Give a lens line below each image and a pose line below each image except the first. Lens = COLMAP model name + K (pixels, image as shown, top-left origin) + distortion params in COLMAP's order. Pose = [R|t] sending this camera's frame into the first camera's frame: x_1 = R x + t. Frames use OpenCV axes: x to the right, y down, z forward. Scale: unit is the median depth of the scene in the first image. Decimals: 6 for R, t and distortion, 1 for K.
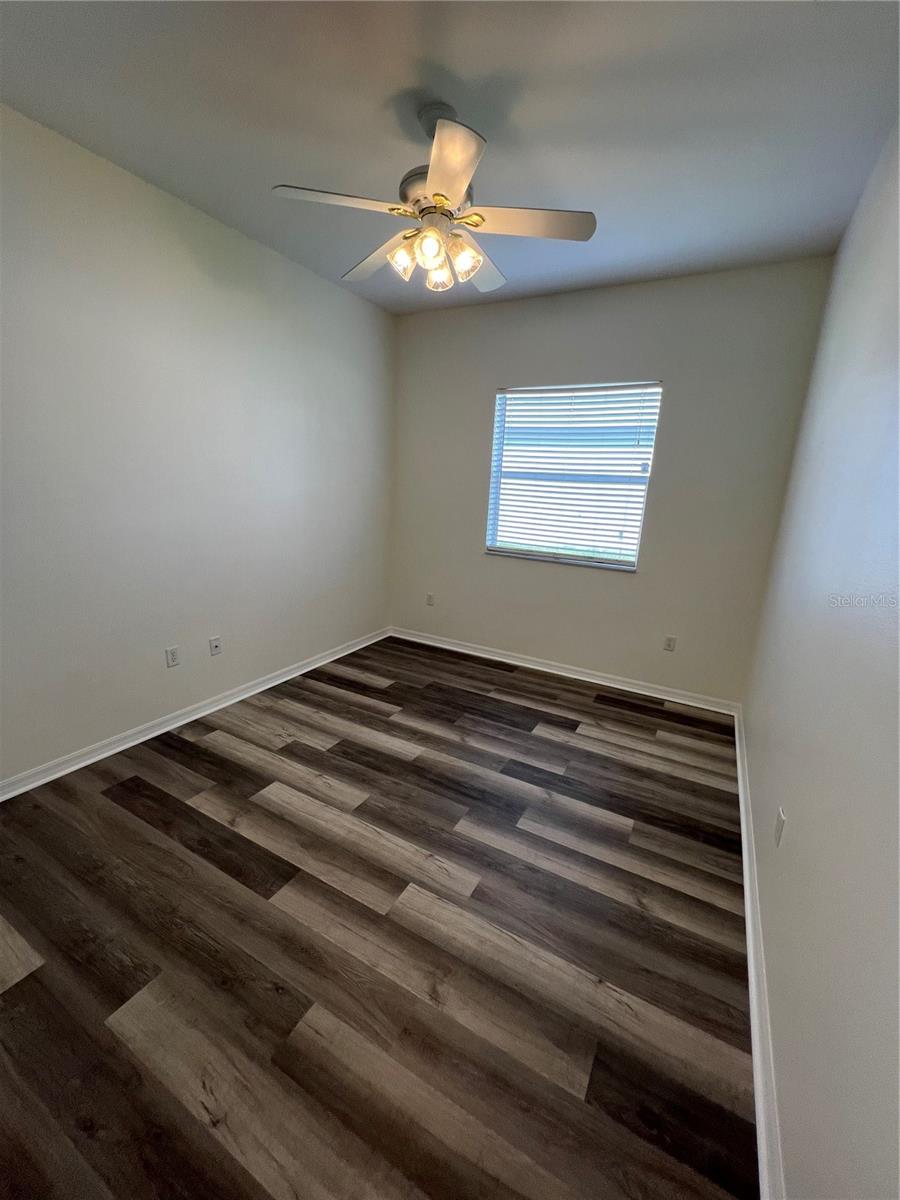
lens RADIAL K [[482.5, 0, 450.0], [0, 482.5, 600.0], [0, 0, 1]] dist [-0.005896, 0.000598]
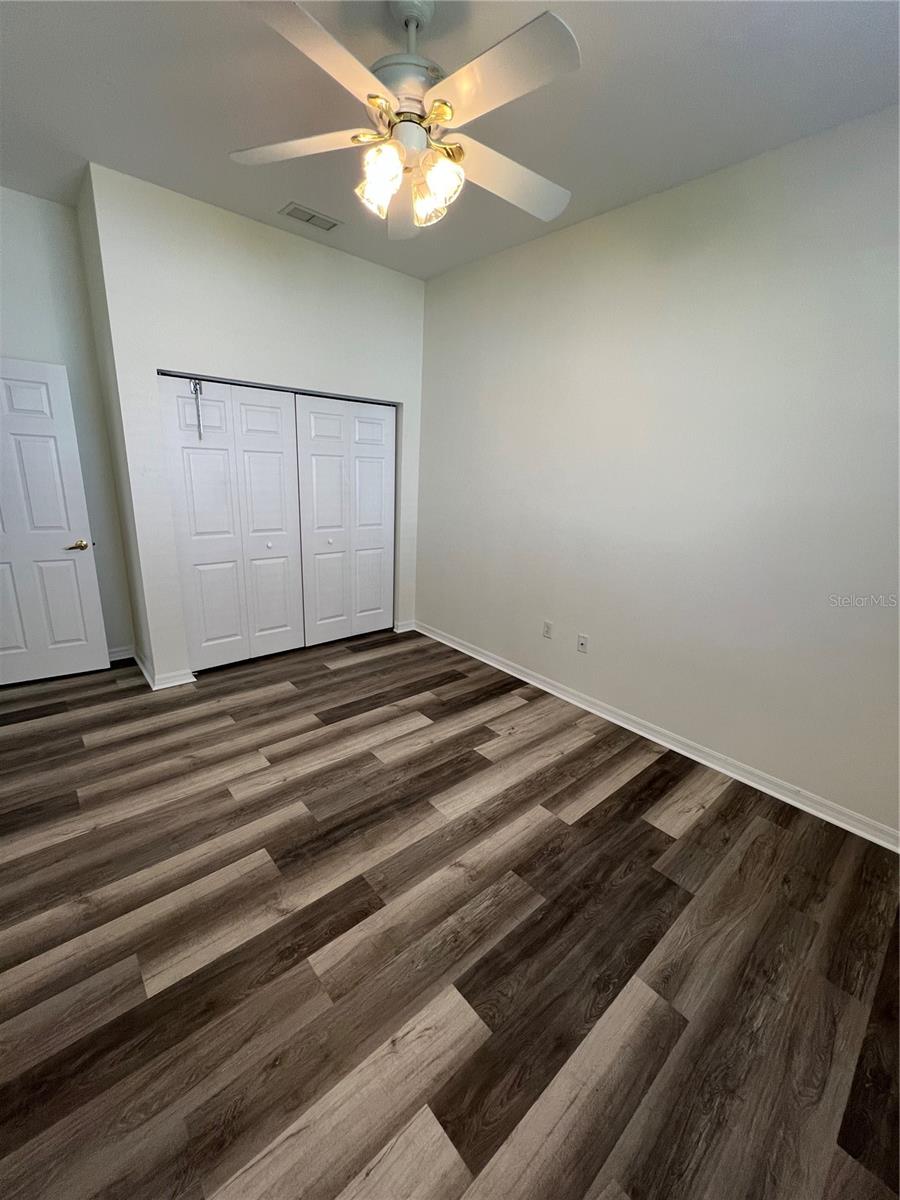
lens RADIAL K [[482.5, 0, 450.0], [0, 482.5, 600.0], [0, 0, 1]] dist [-0.005896, 0.000598]
pose [[-0.331789, 0.195184, -0.922940, 0.623376], [-0.293718, 0.908356, 0.297689, -0.246881], [0.896463, 0.369854, -0.244054, 1.136133]]
